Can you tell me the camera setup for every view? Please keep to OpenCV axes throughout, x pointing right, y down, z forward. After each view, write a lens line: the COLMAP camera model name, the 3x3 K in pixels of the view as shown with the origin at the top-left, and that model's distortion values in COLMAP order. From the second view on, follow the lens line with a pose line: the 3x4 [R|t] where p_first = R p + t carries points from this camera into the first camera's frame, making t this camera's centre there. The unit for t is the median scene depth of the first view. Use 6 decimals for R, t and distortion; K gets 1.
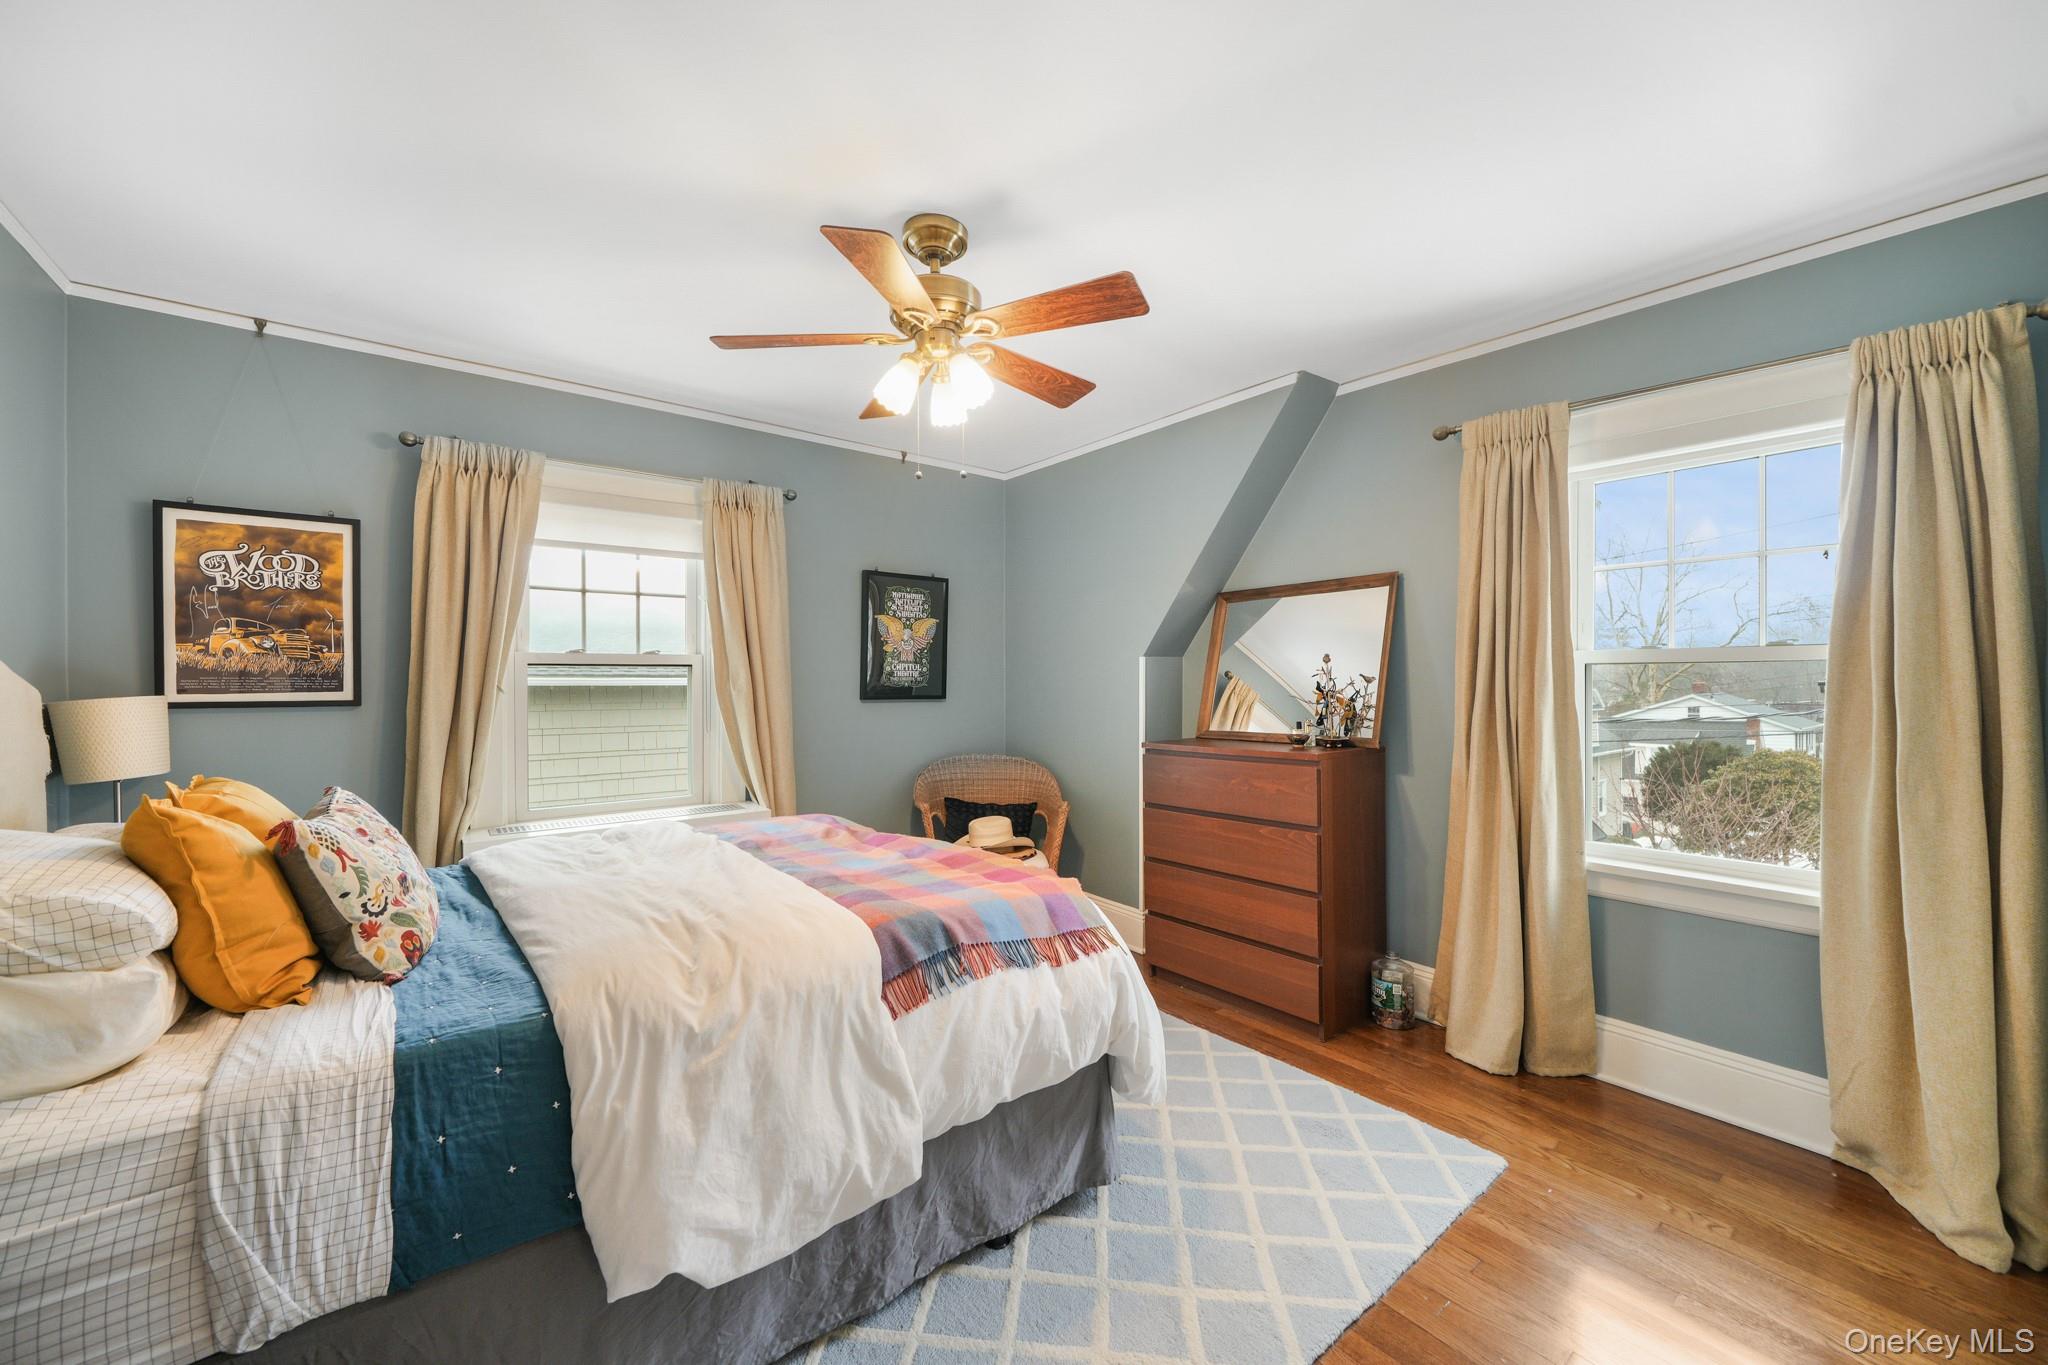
lens RADIAL K [[769.6, 0, 1018.4], [0, 769.6, 679.3], [0, 0, 1]] dist [-0.000050, 0.000011]
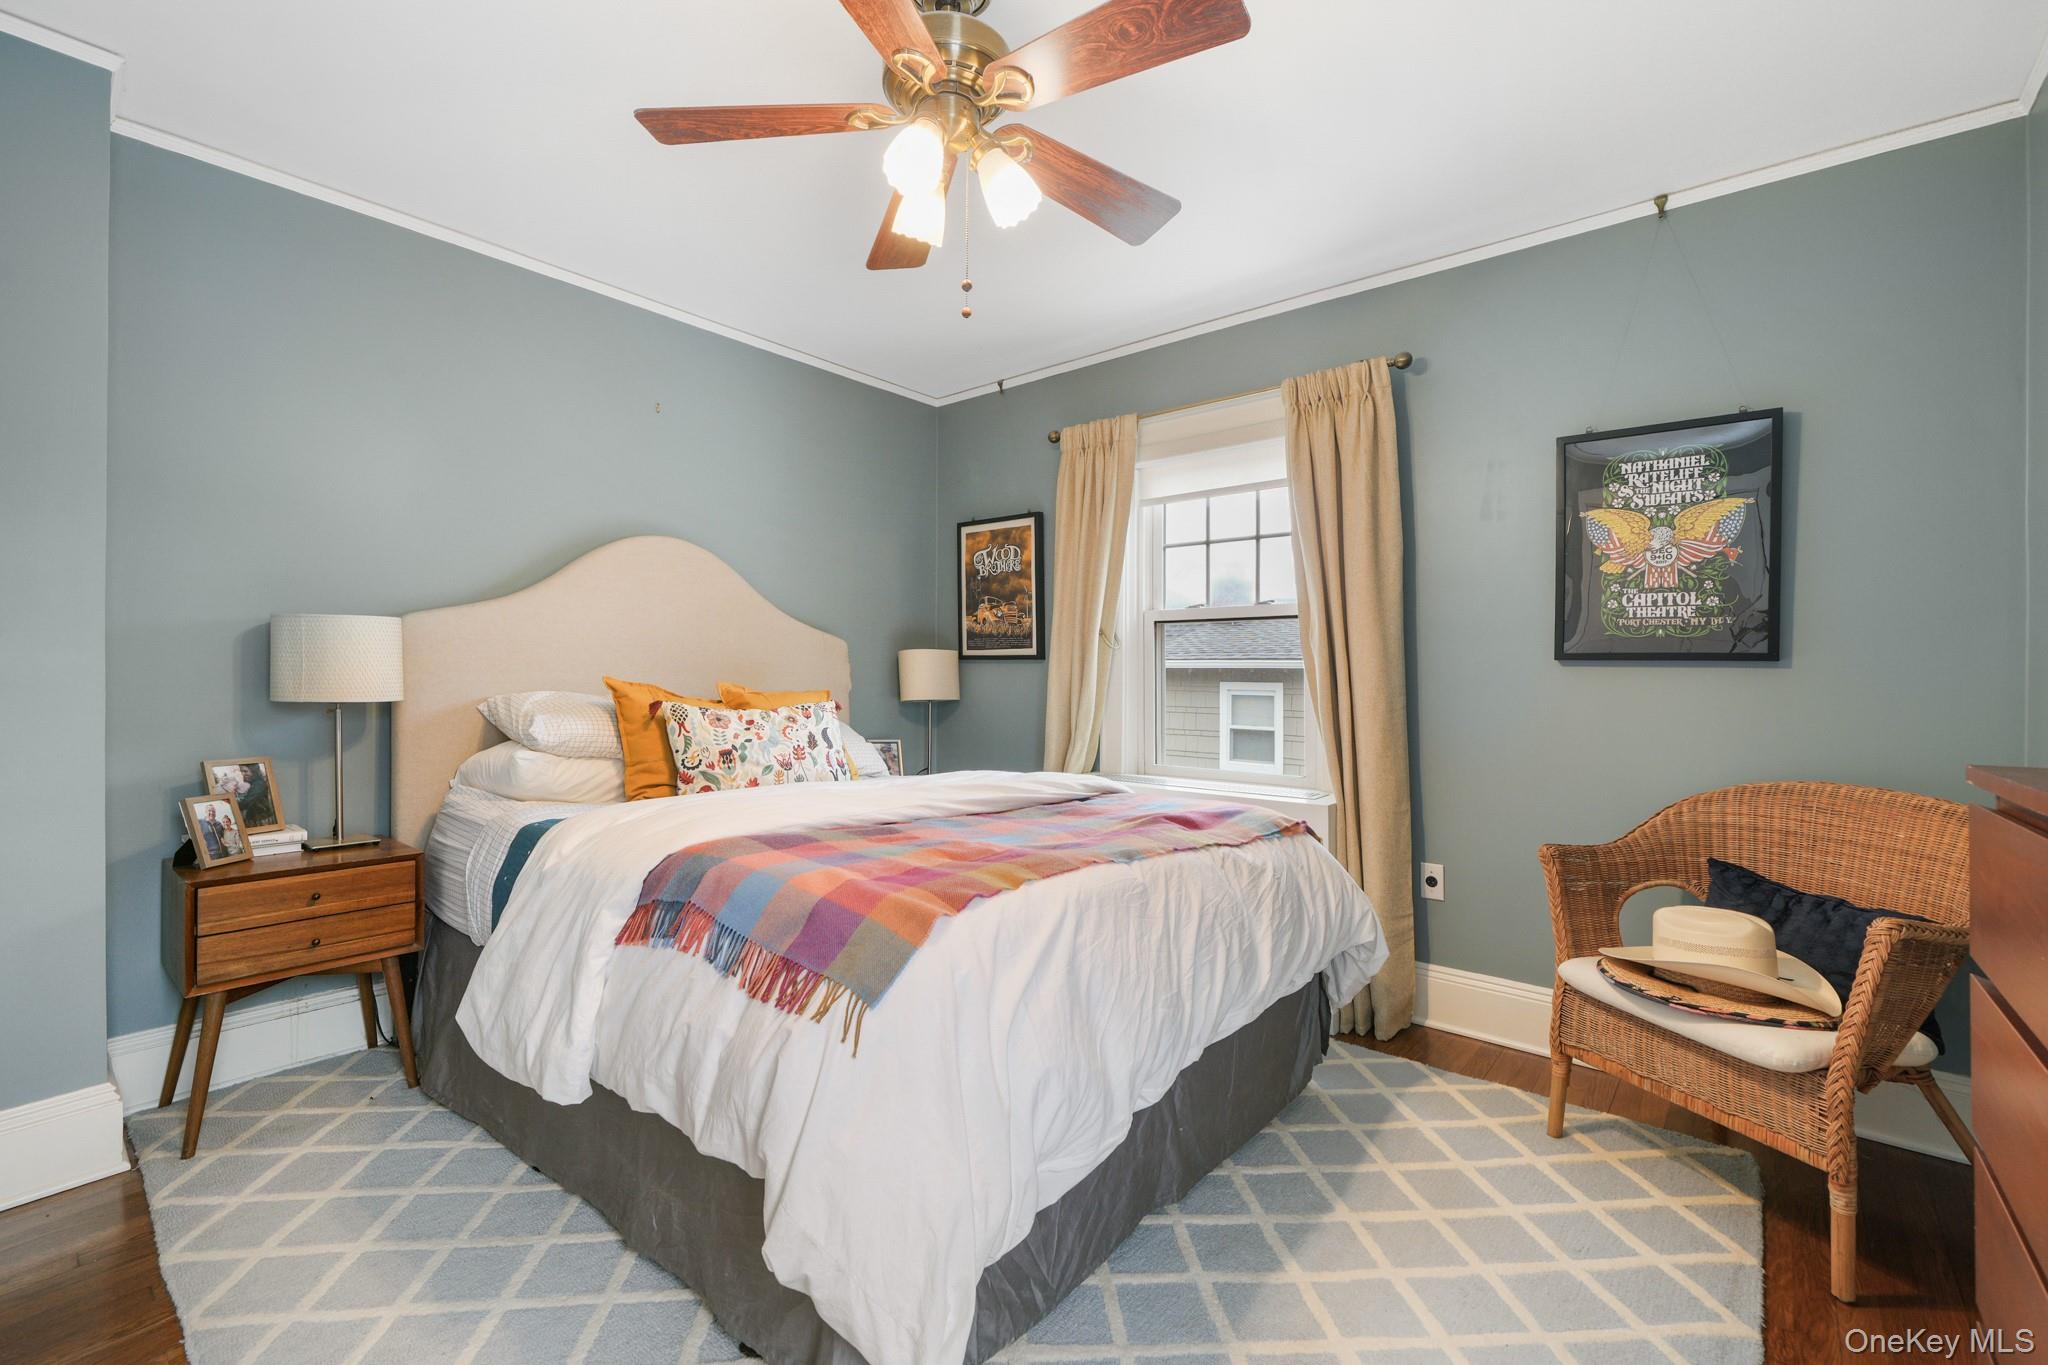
lens RADIAL K [[870.7, 0, 1021.2], [0, 870.7, 670.2], [0, 0, 1]] dist [-0.000096, 0.000134]
pose [[0.206516, -0.003610, -0.978436, 0.463952], [-0.008792, 0.999946, -0.005545, 0.052737], [0.978404, 0.009747, 0.206474, 0.596952]]
